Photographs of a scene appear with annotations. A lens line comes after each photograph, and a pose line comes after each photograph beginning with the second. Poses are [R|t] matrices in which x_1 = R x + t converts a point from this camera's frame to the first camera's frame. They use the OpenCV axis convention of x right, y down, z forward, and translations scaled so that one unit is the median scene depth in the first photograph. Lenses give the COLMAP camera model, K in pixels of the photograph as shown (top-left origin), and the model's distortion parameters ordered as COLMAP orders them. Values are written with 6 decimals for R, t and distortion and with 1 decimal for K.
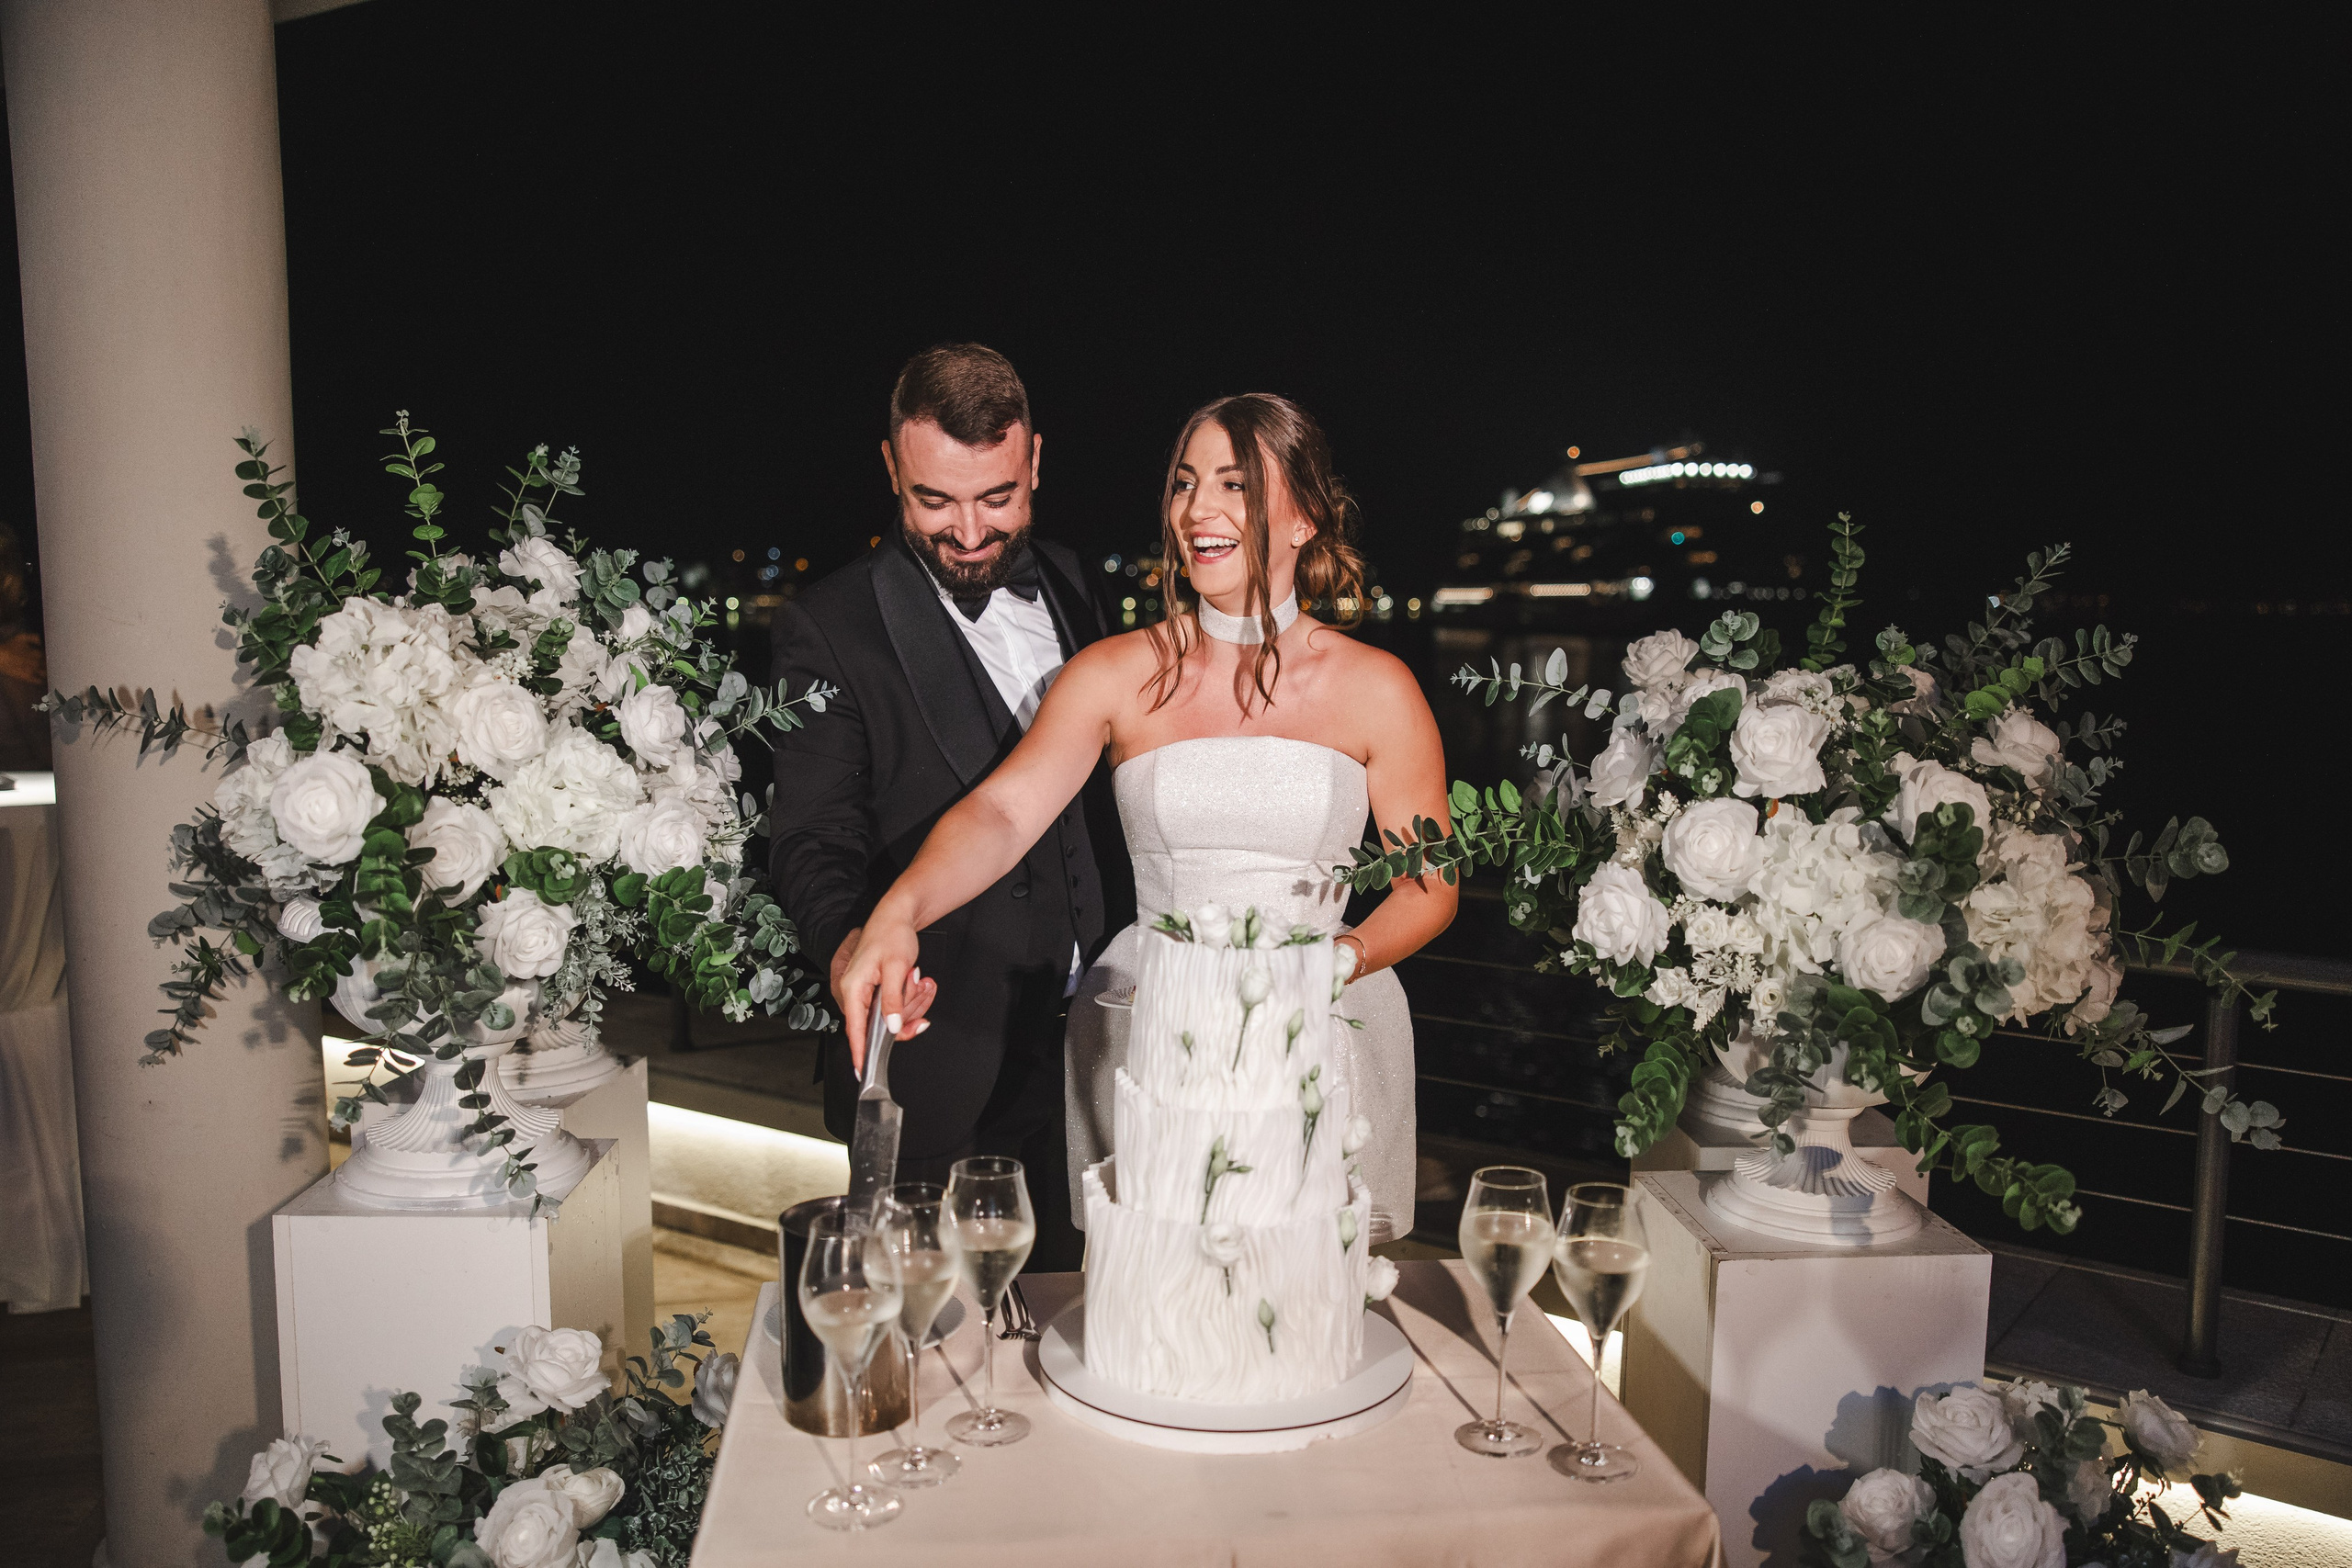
lens RADIAL K [[1928.2, 0, 1164.0], [0, 1928.2, 837.3], [0, 0, 1]] dist [-0.038820, 0.006244]
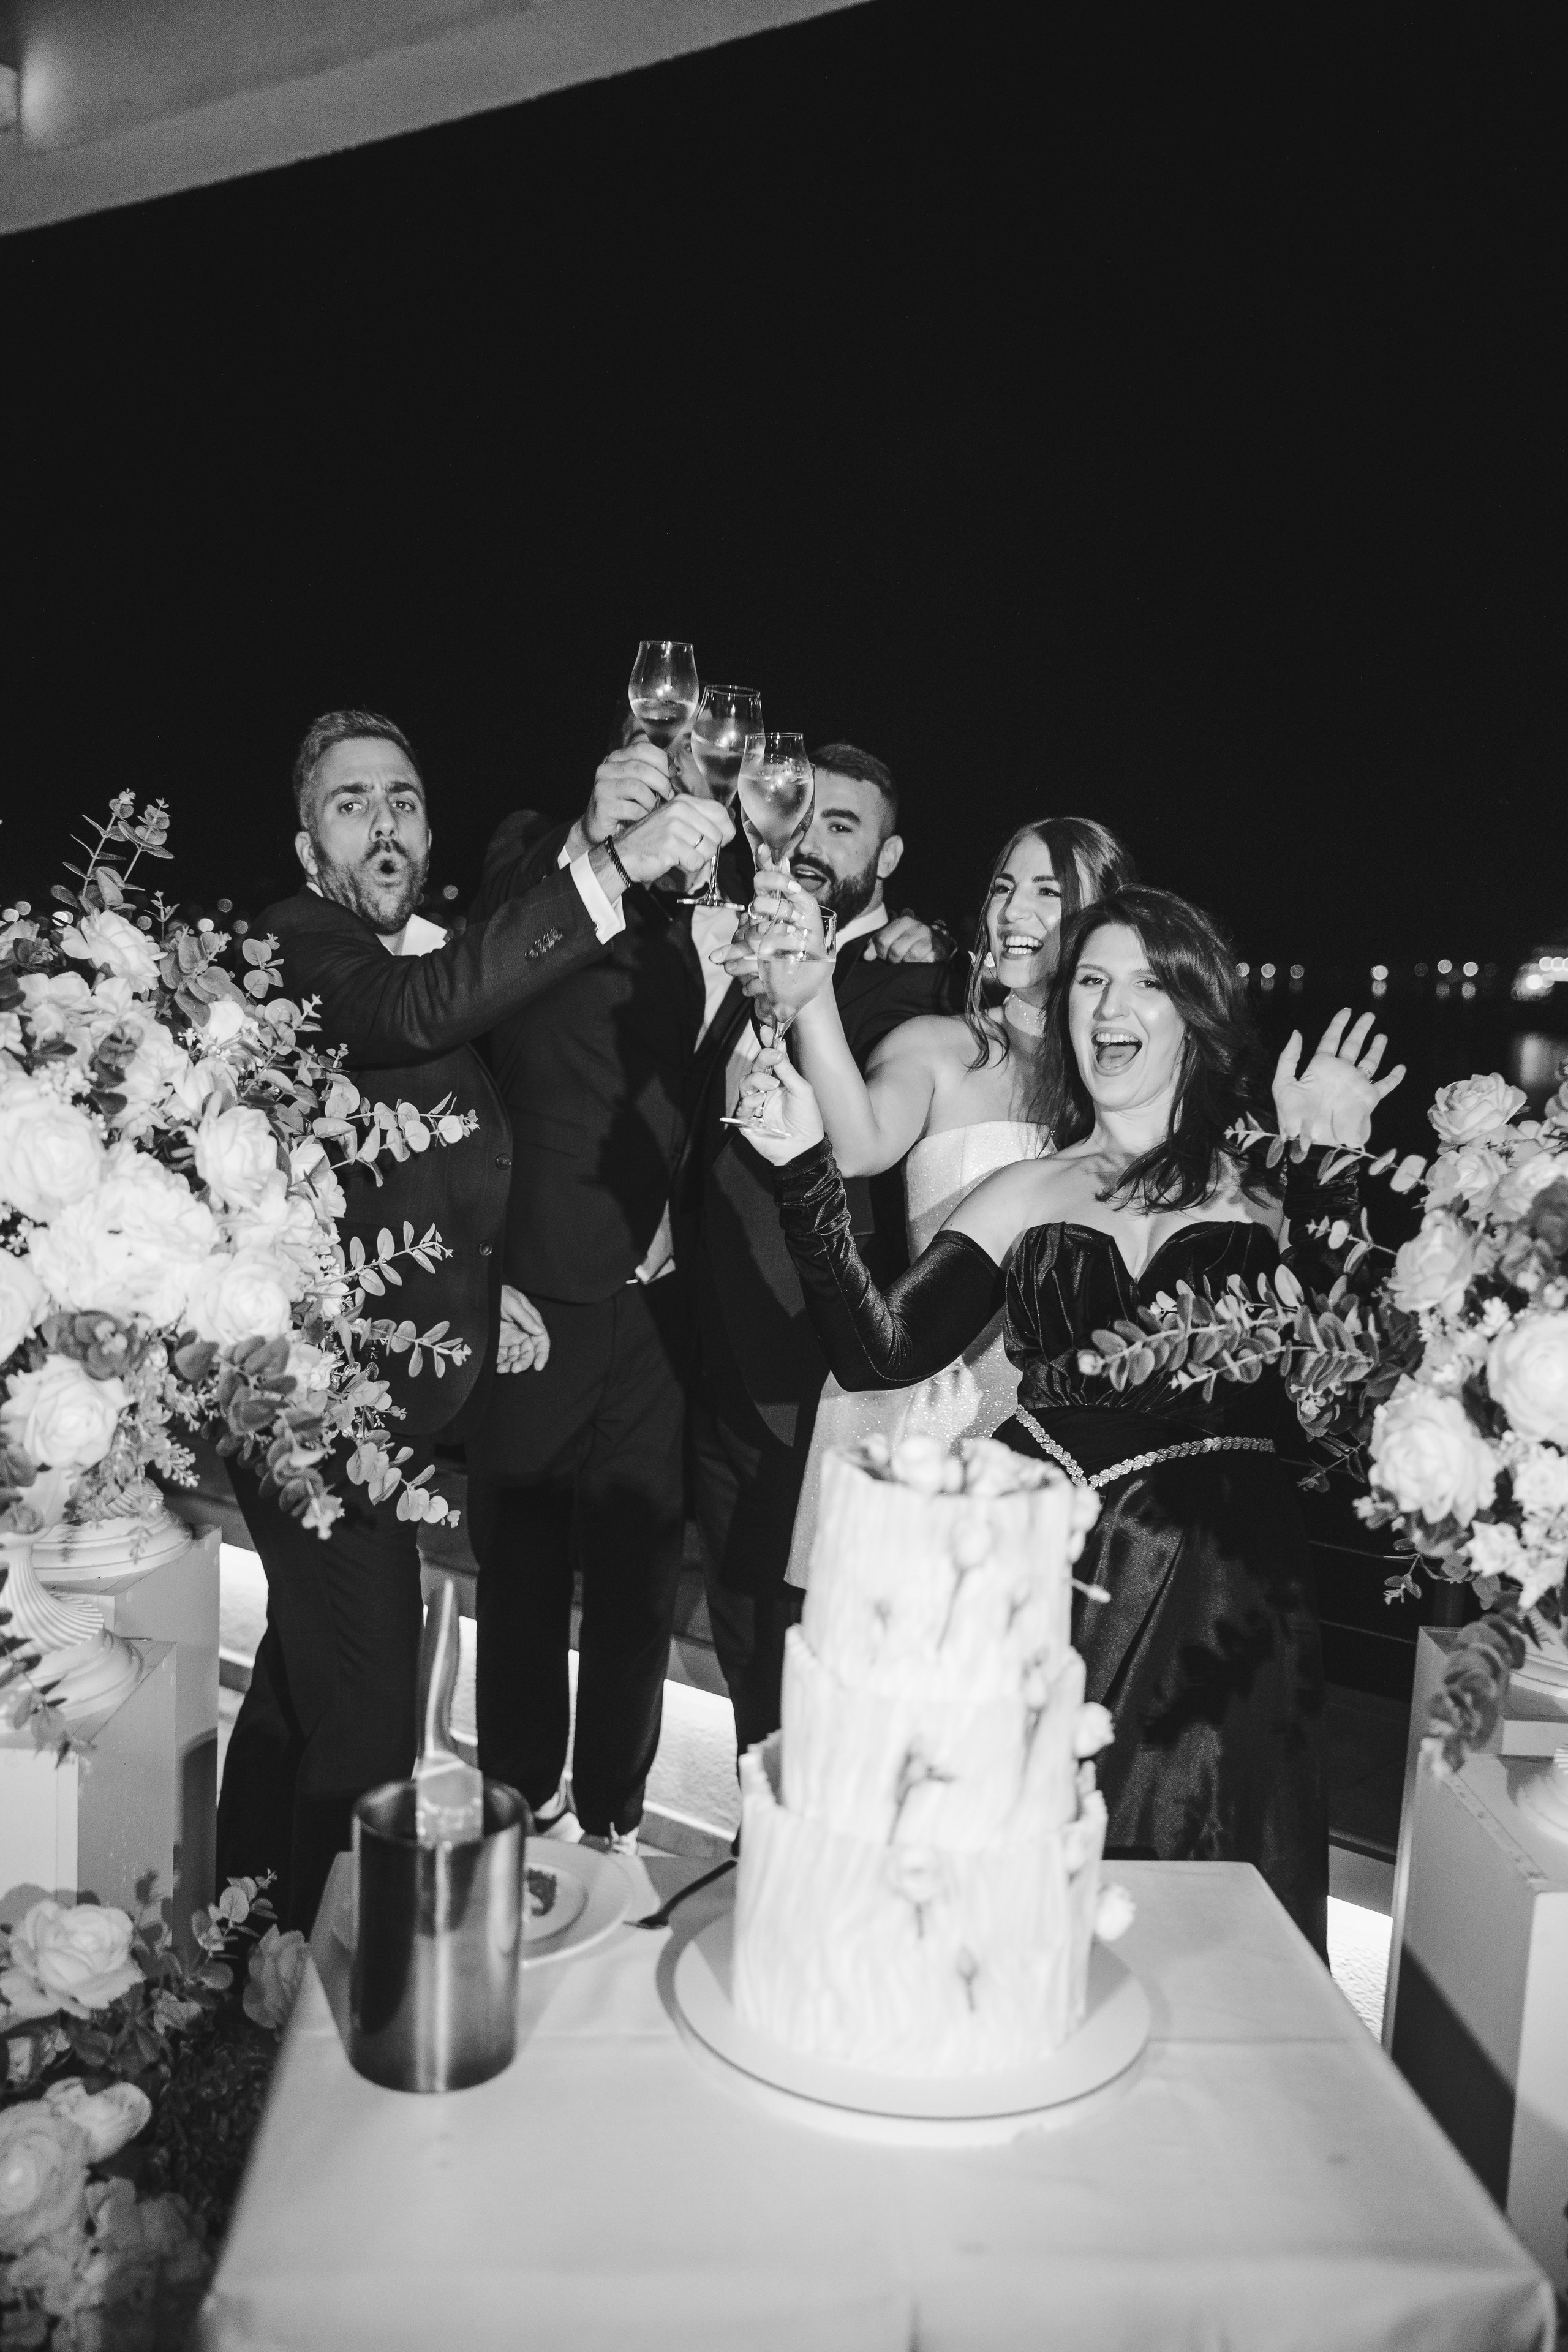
lens RADIAL K [[2171.9, 0, 773.2], [0, 2171.9, 1178.3], [0, 0, 1]] dist [-0.024565, 0.028752]
pose [[0.998495, 0.043793, -0.033028, -0.008979], [-0.044276, 0.998920, -0.014053, -0.047982], [0.032377, 0.015494, 0.999356, 0.097076]]
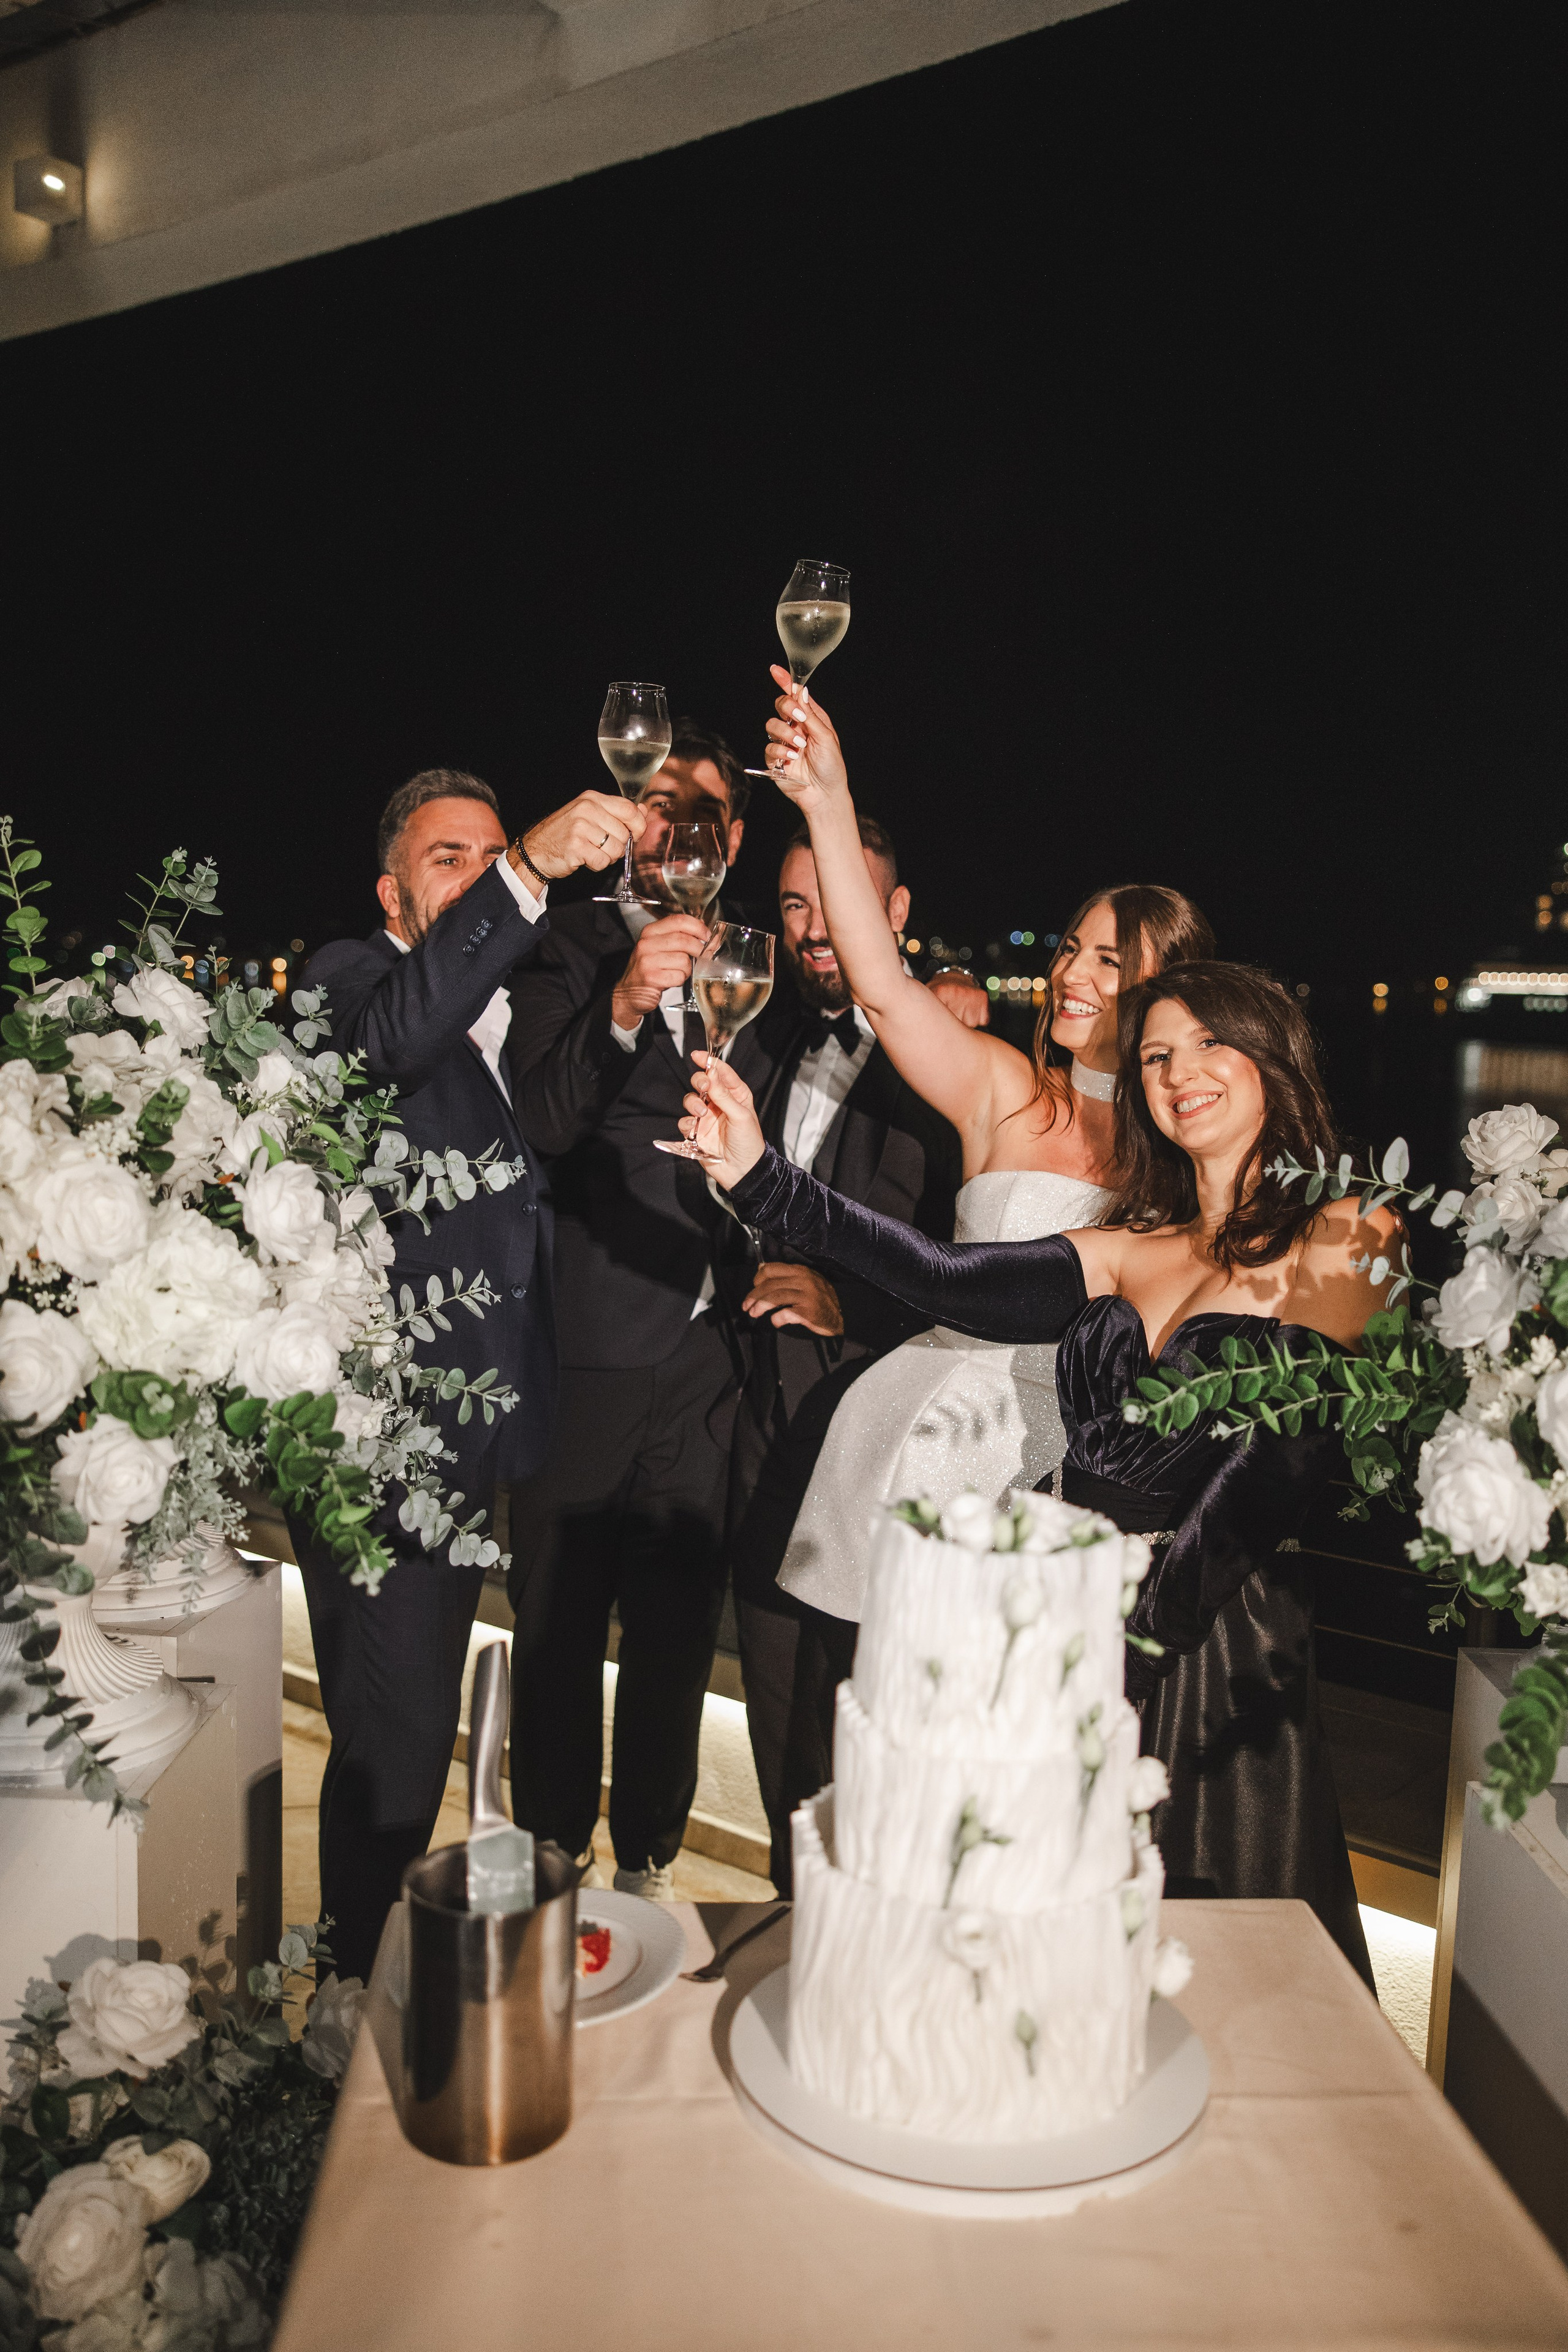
lens RADIAL K [[2036.7, 0, 785.6], [0, 2036.7, 1168.9], [0, 0, 1]] dist [-0.043471, 0.057454]
pose [[0.998501, 0.027523, -0.047316, -0.012101], [-0.028695, 0.999293, -0.024276, -0.064004], [0.046615, 0.025598, 0.998585, 0.152531]]
